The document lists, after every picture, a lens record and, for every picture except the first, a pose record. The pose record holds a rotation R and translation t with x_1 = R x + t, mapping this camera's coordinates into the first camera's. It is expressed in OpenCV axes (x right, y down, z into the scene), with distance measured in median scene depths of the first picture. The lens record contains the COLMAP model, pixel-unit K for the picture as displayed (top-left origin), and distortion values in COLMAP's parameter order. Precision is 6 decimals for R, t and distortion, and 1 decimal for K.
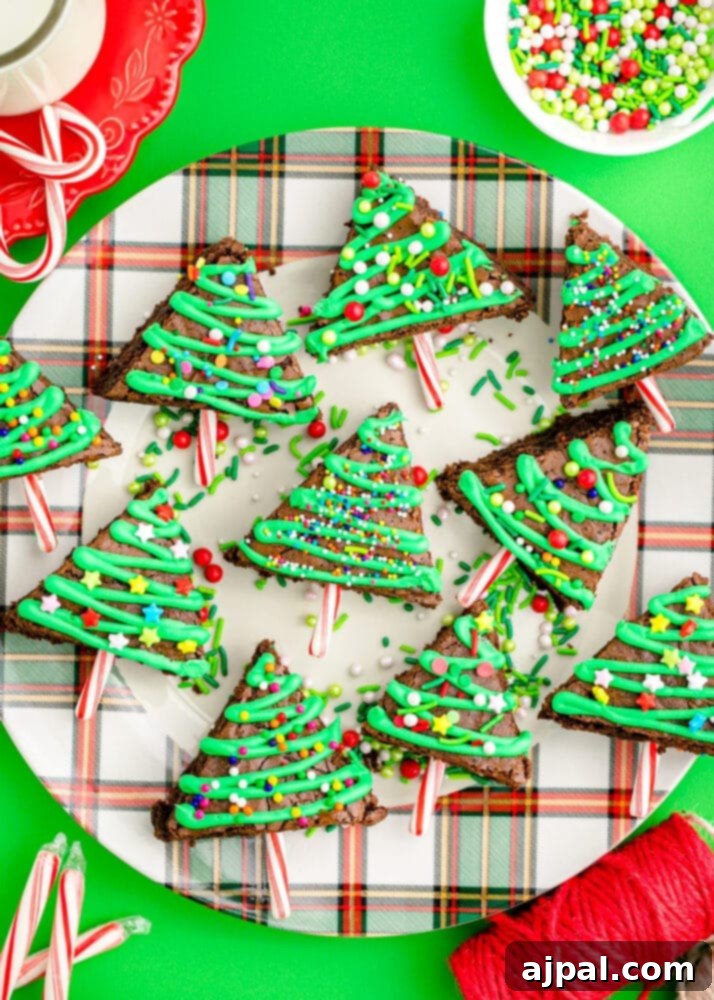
lens RADIAL K [[2523.4, 0, 355.1], [0, 2523.4, 498.2], [0, 0, 1]] dist [-0.352717, 0.000000]
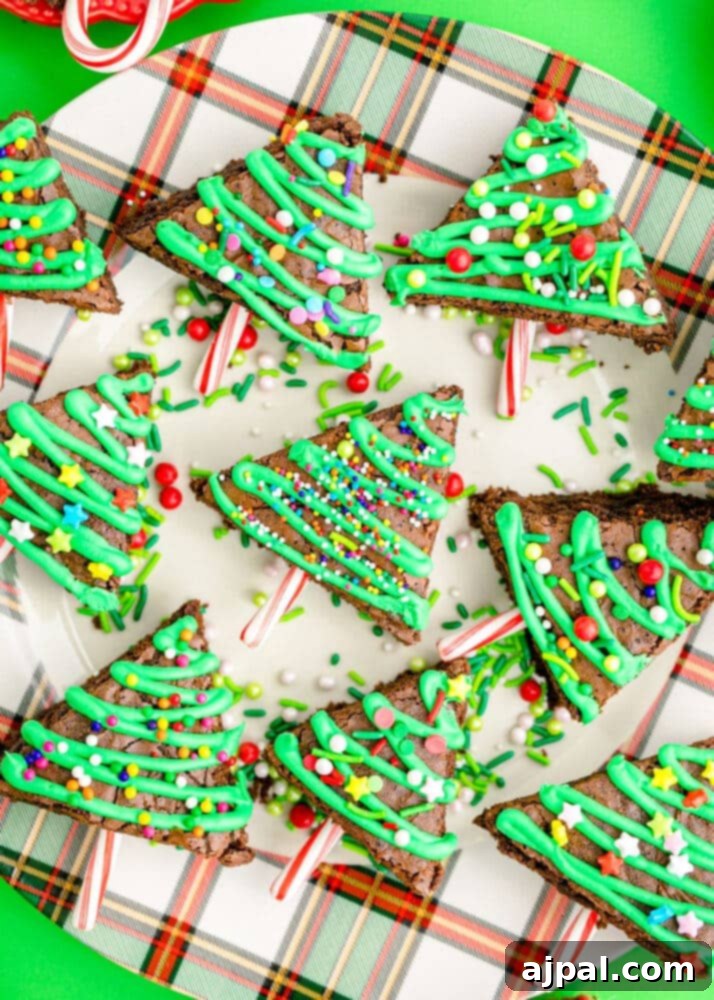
lens RADIAL K [[1751.8, 0, 324.9], [0, 1751.8, 496.3], [0, 0, 1]] dist [-0.073437, 0.000000]
pose [[0.921405, 0.387232, -0.032603, 0.007375], [-0.386579, 0.921927, 0.024648, -0.003647], [0.039602, -0.010107, 0.999164, 0.450949]]
